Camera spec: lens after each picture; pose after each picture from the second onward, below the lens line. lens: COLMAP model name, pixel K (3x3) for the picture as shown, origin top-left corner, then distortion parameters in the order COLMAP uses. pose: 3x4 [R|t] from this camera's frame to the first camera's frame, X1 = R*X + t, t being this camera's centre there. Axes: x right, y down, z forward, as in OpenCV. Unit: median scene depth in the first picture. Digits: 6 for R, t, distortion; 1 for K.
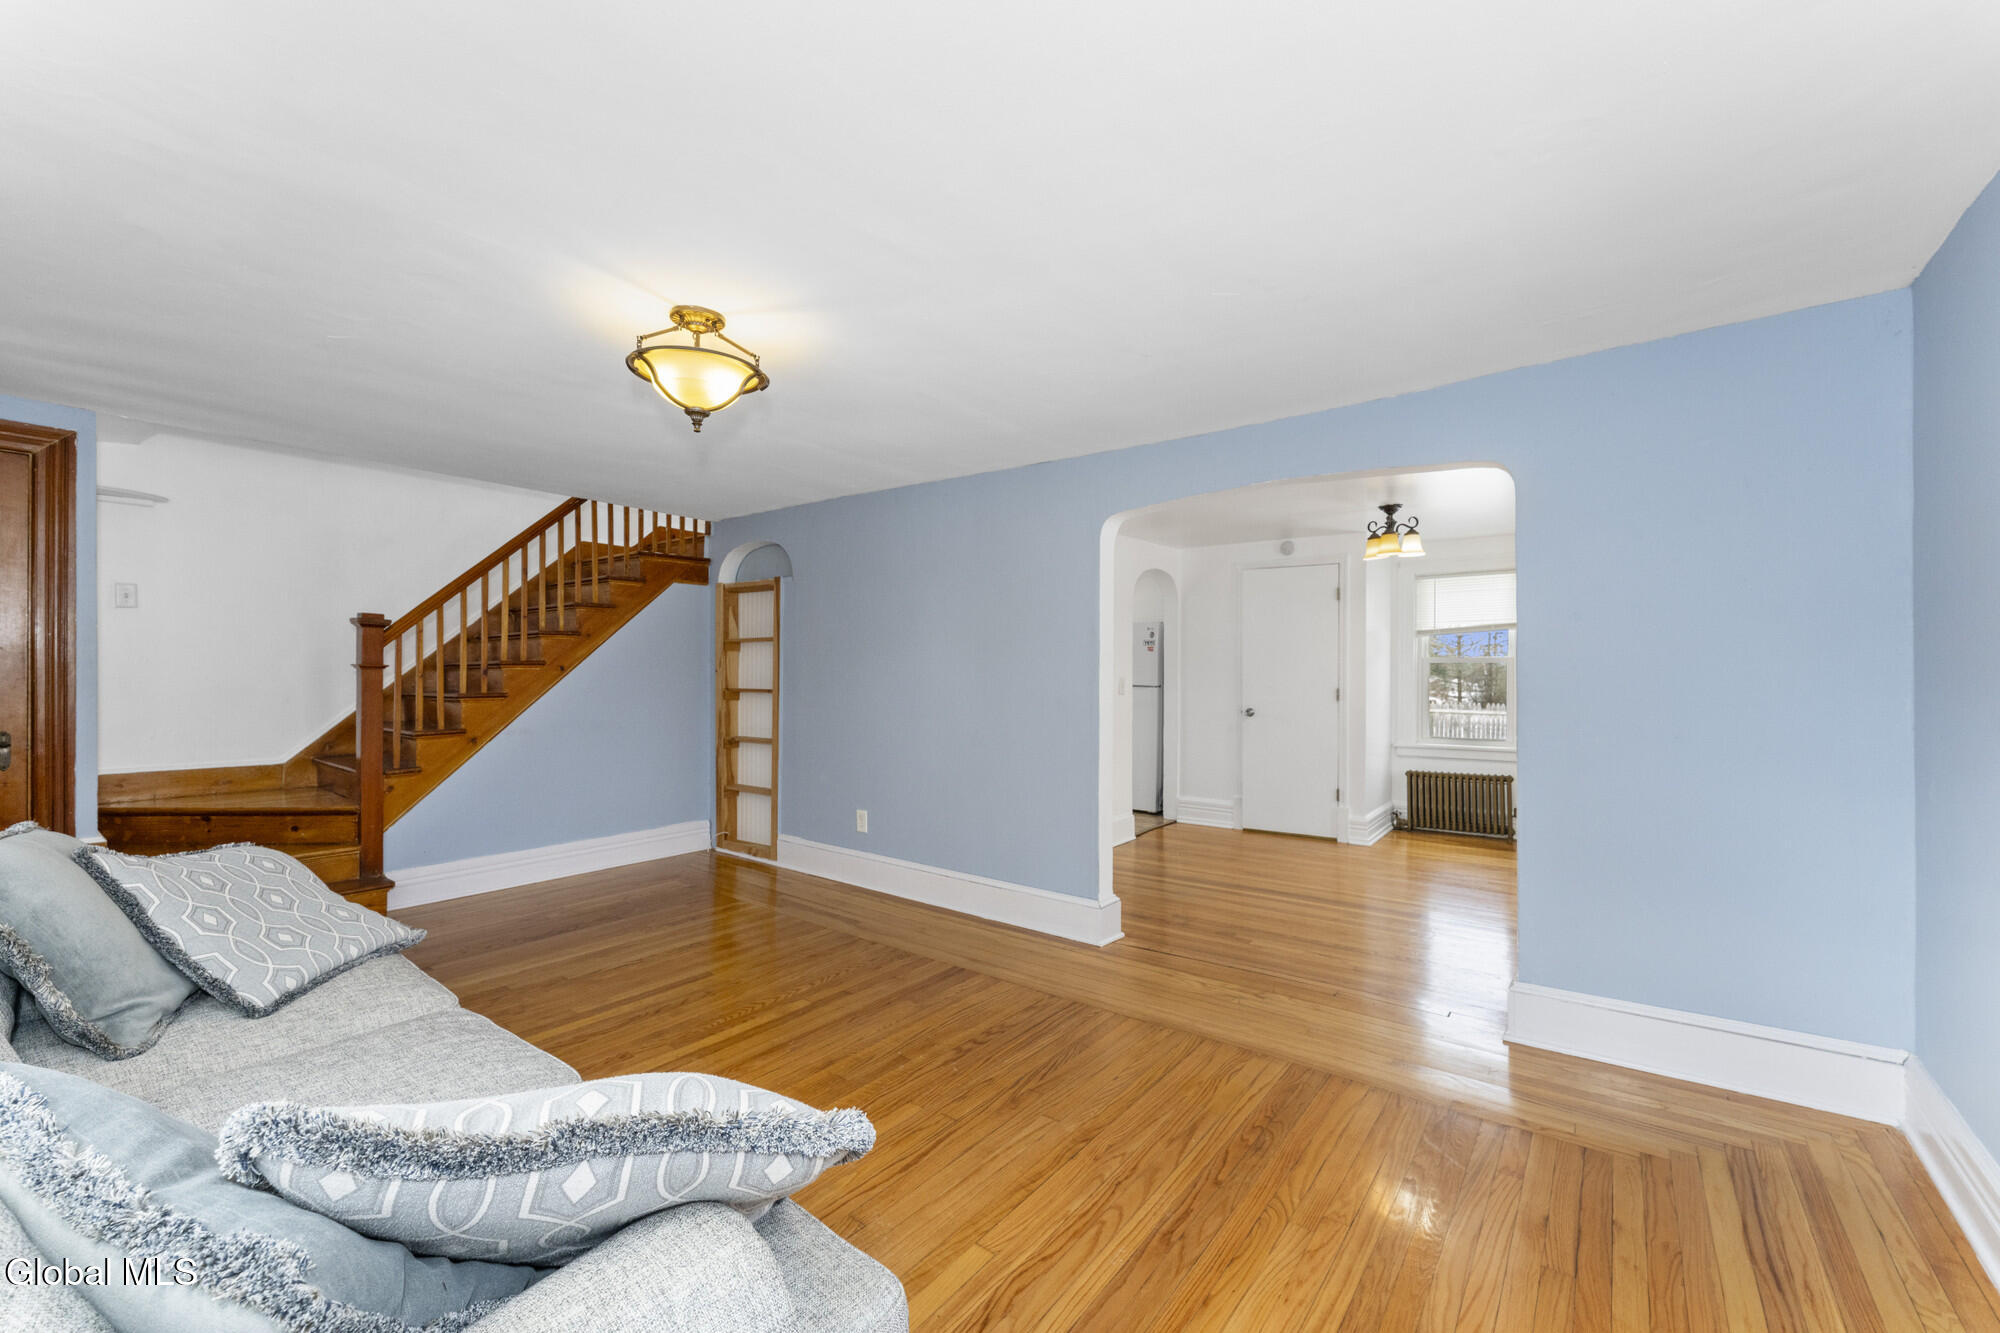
lens RADIAL K [[807.3, 0, 1000.8], [0, 807.3, 676.1], [0, 0, 1]] dist [-0.000717, -0.000410]
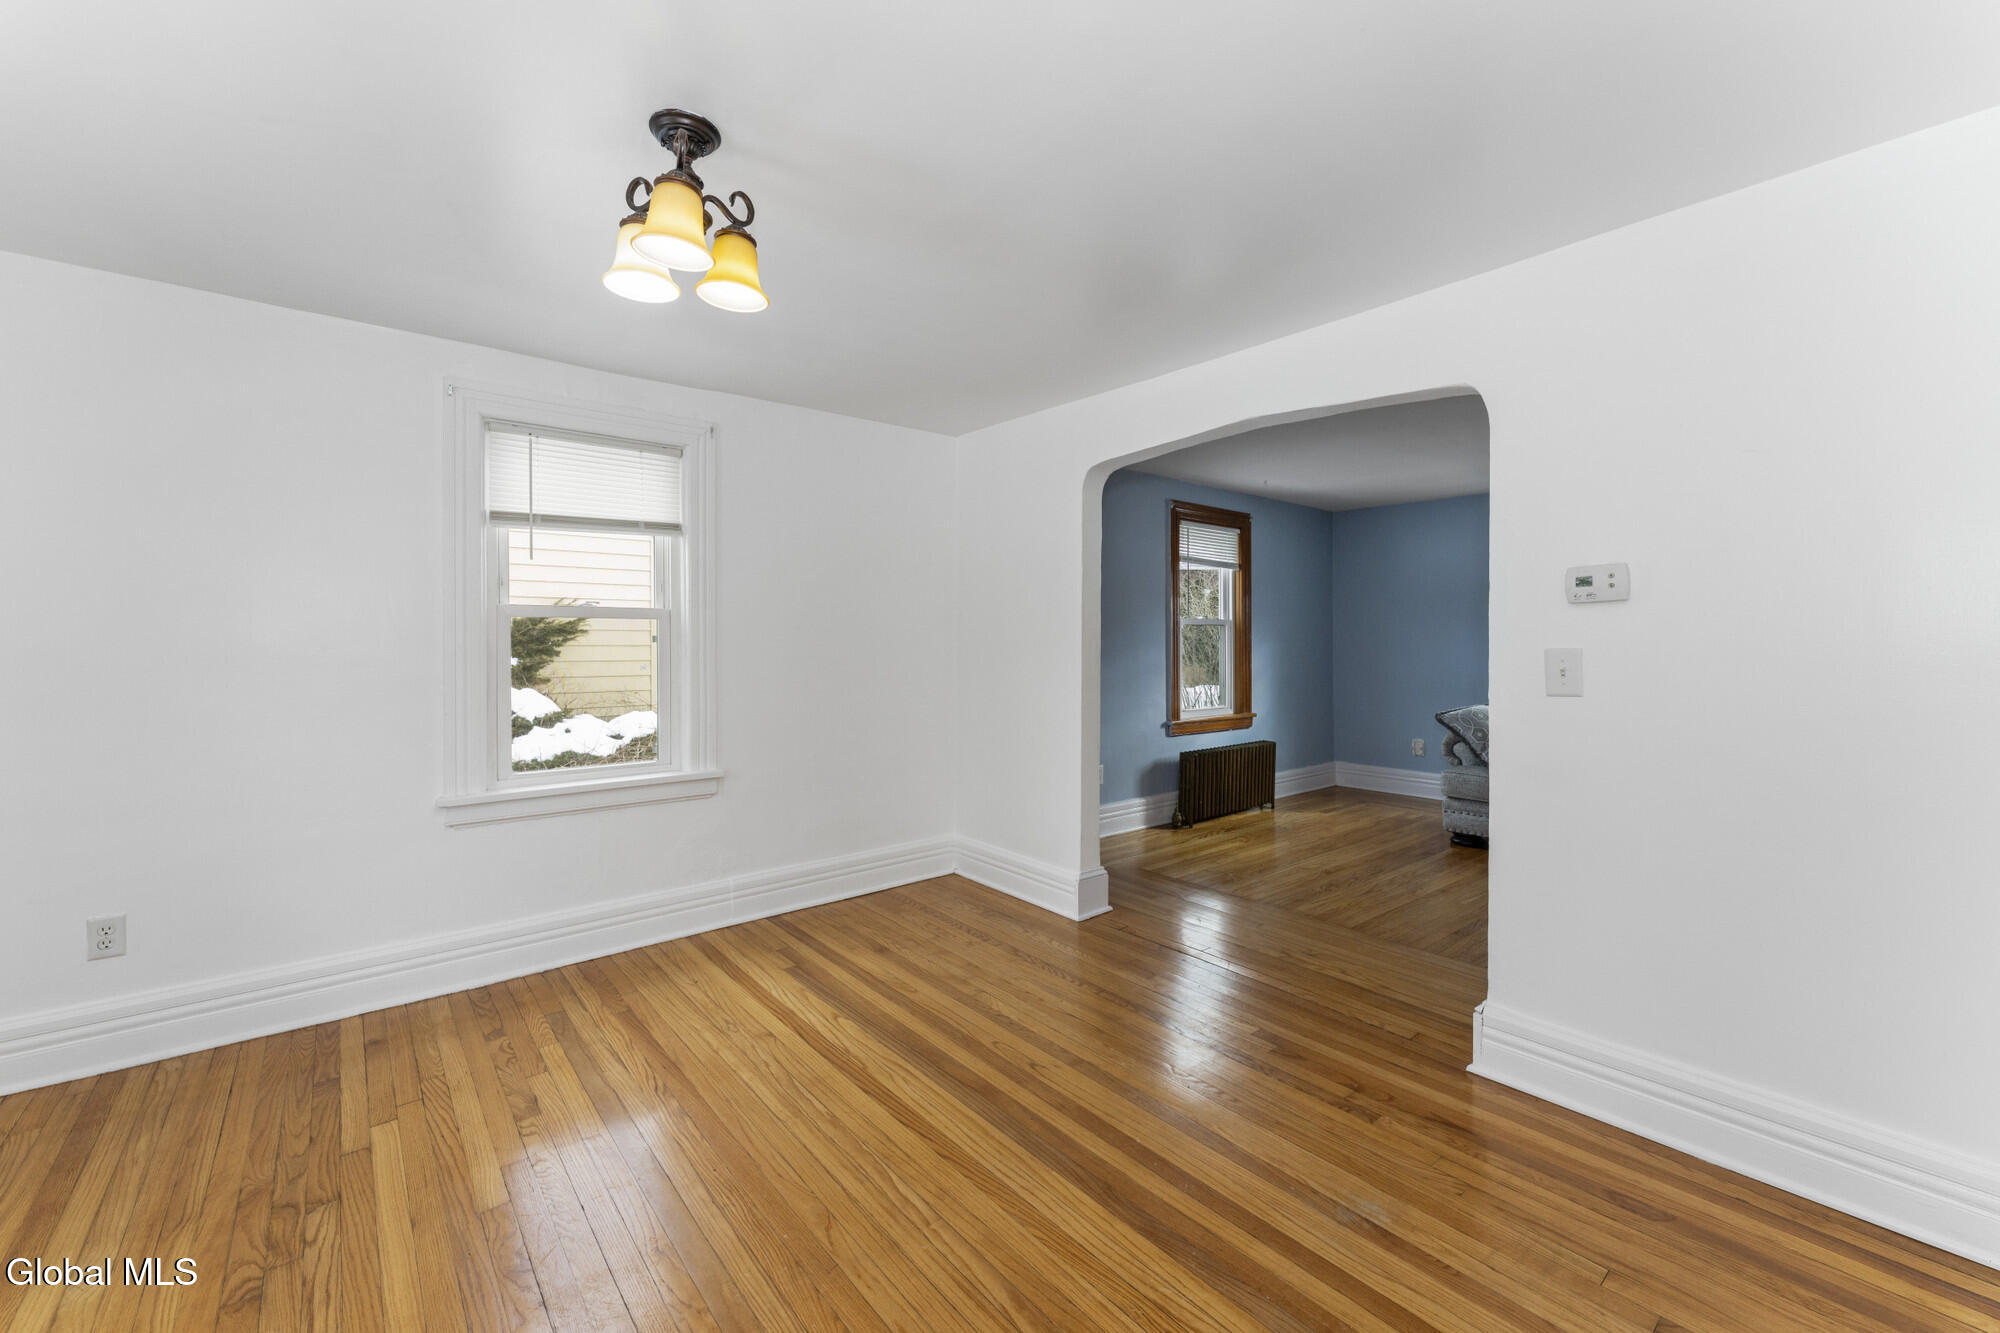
lens RADIAL K [[807.3, 0, 1002.1], [0, 807.3, 647.8], [0, 0, 1]] dist [-0.000717, -0.000410]
pose [[-0.974953, -0.009067, 0.222228, 0.361330], [-0.008057, 0.999953, 0.005451, 0.005110], [-0.222267, 0.003524, -0.974979, 1.668002]]
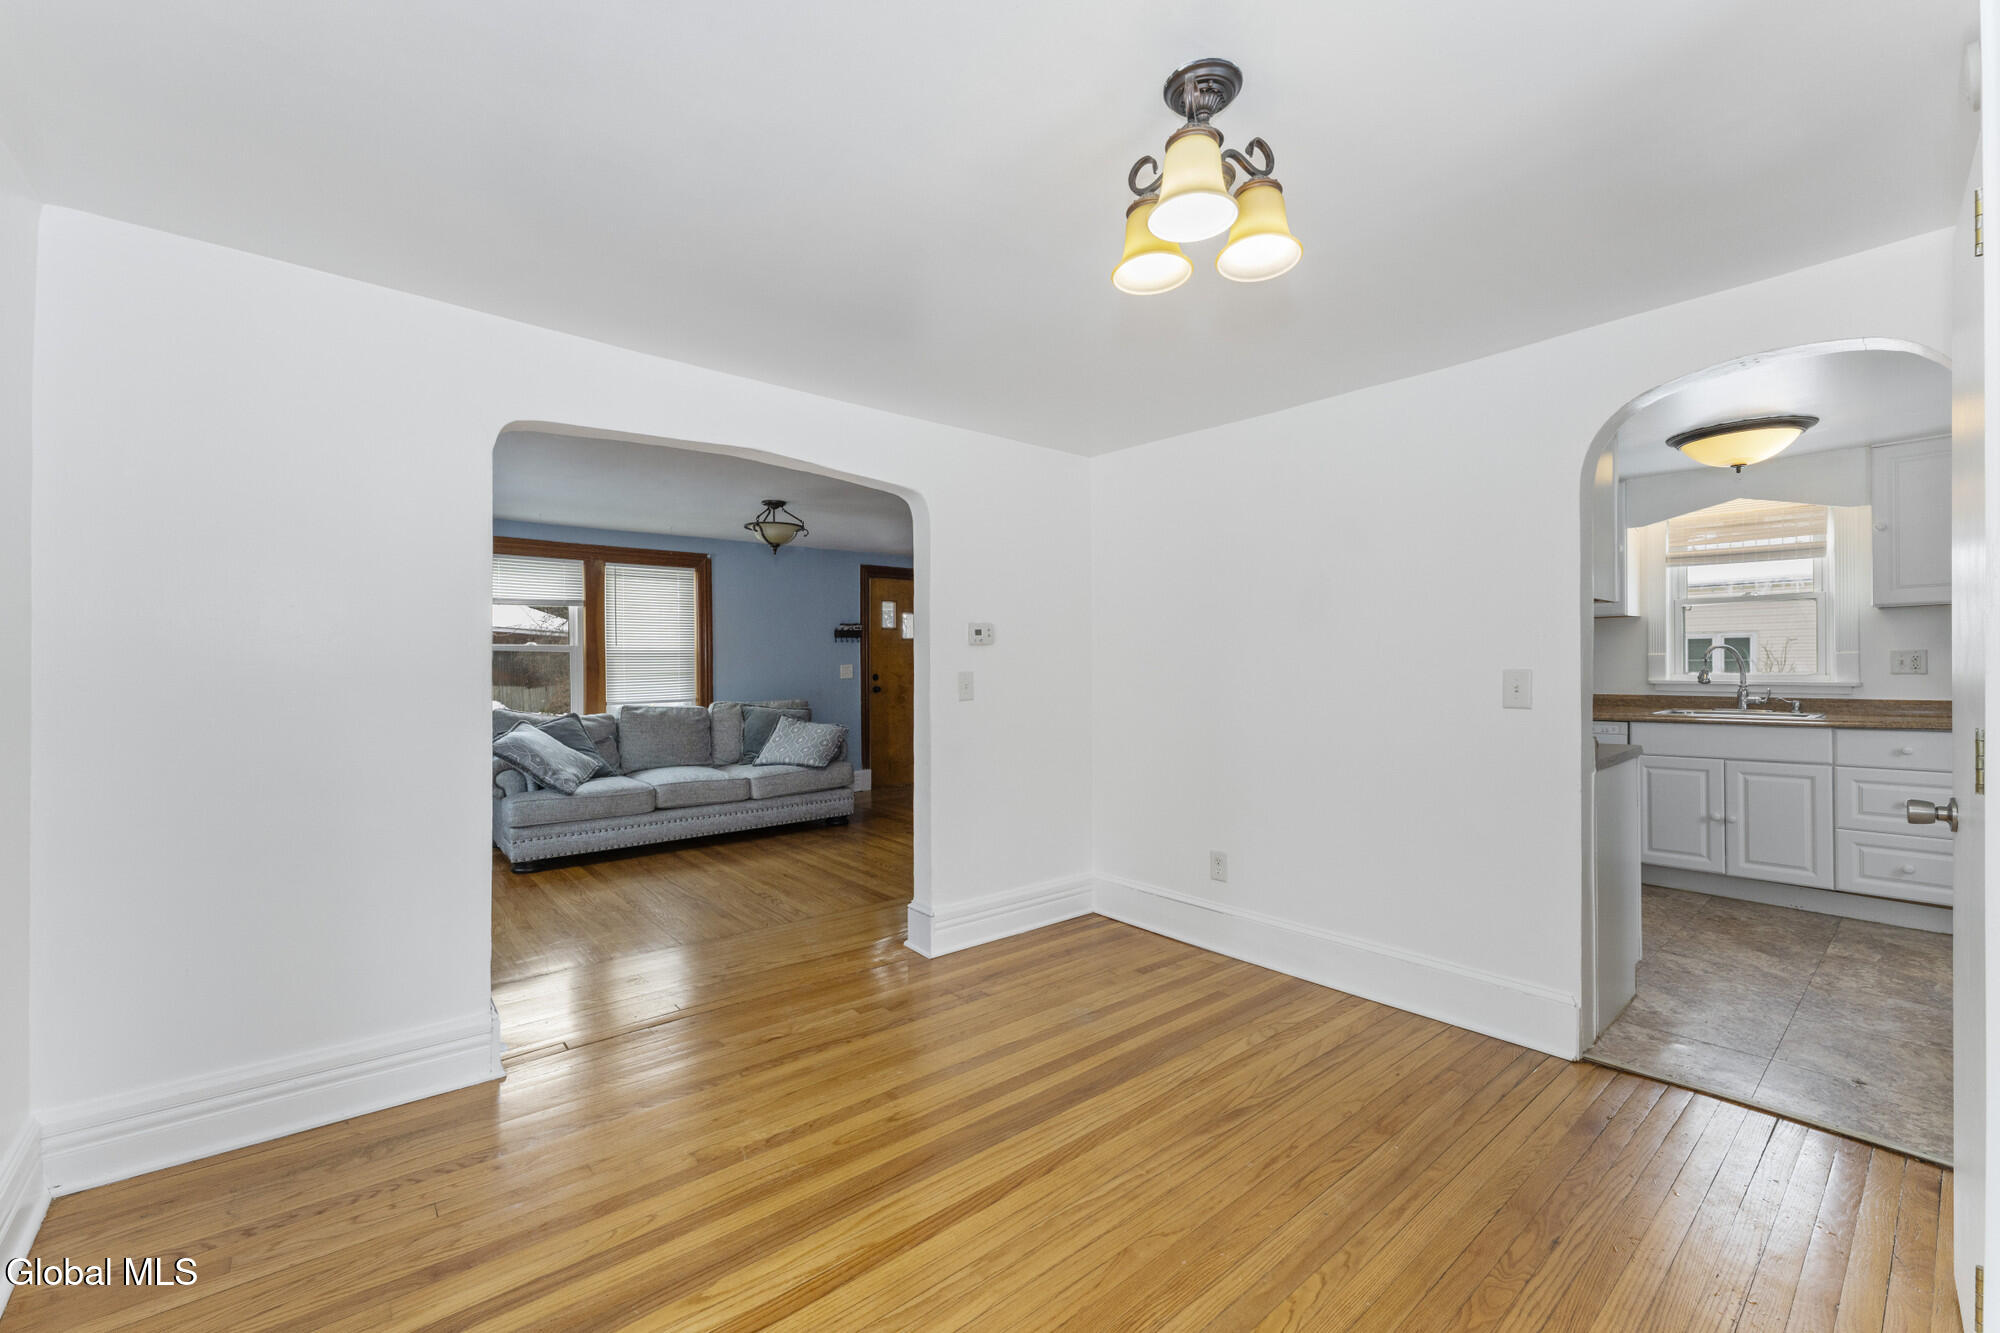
lens RADIAL K [[807.3, 0, 1002.7], [0, 807.3, 672.6], [0, 0, 1]] dist [-0.000717, -0.000410]
pose [[-0.223373, 0.002788, -0.974729, 1.005366], [0.007530, 0.999971, 0.001135, 0.005960], [0.974704, -0.007086, -0.223387, 1.280651]]
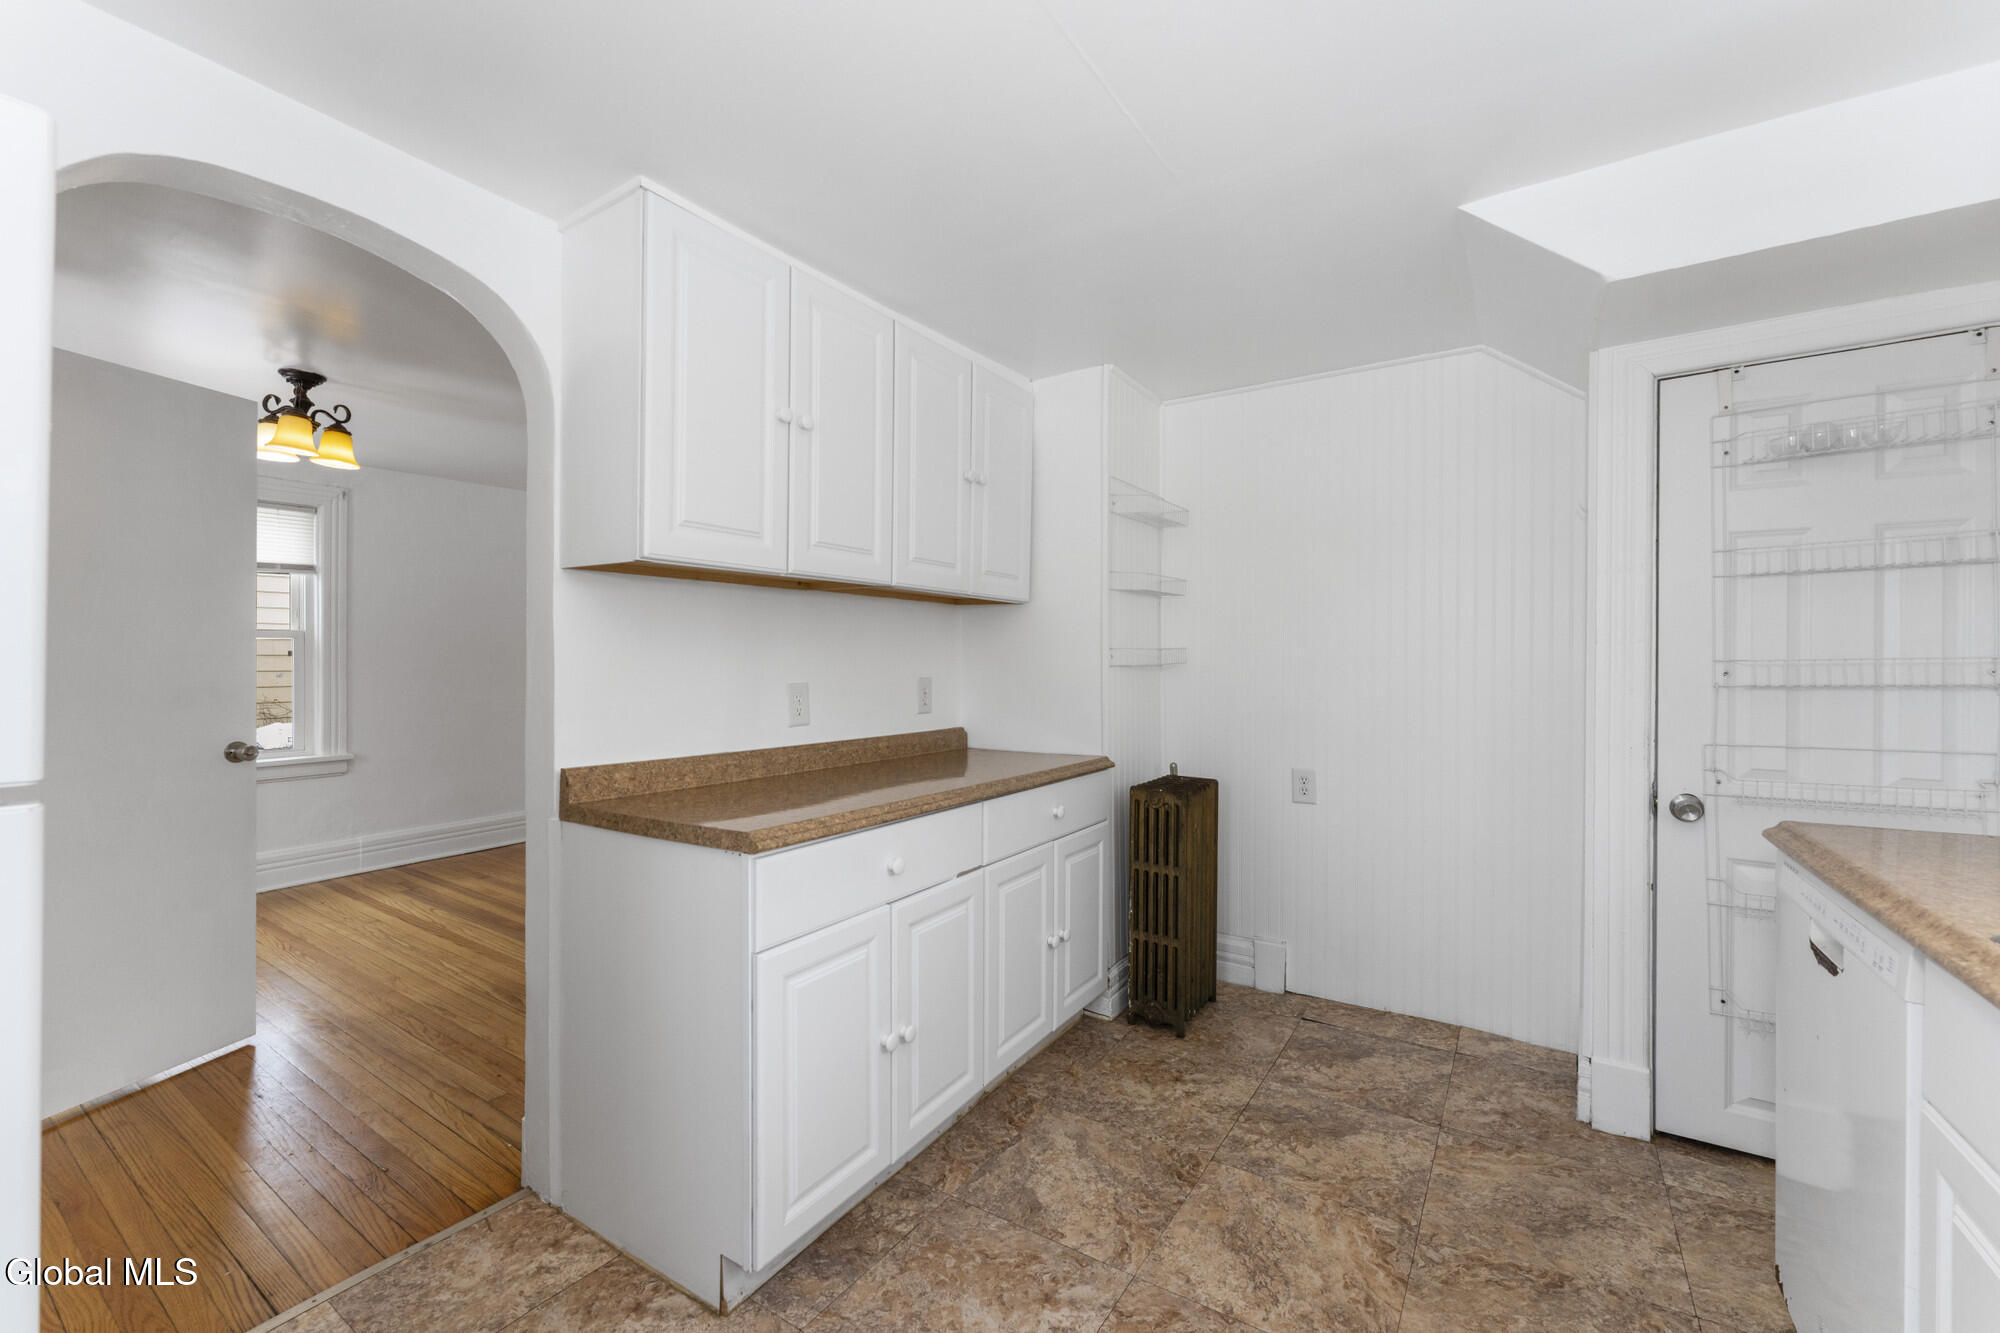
lens RADIAL K [[807.3, 0, 987.6], [0, 807.3, 653.7], [0, 0, 1]] dist [-0.000717, -0.000410]
pose [[-0.997636, -0.010692, -0.067877, 0.025920], [-0.010496, 0.999940, -0.003242, -0.003081], [0.067907, -0.002522, -0.997688, 2.091124]]
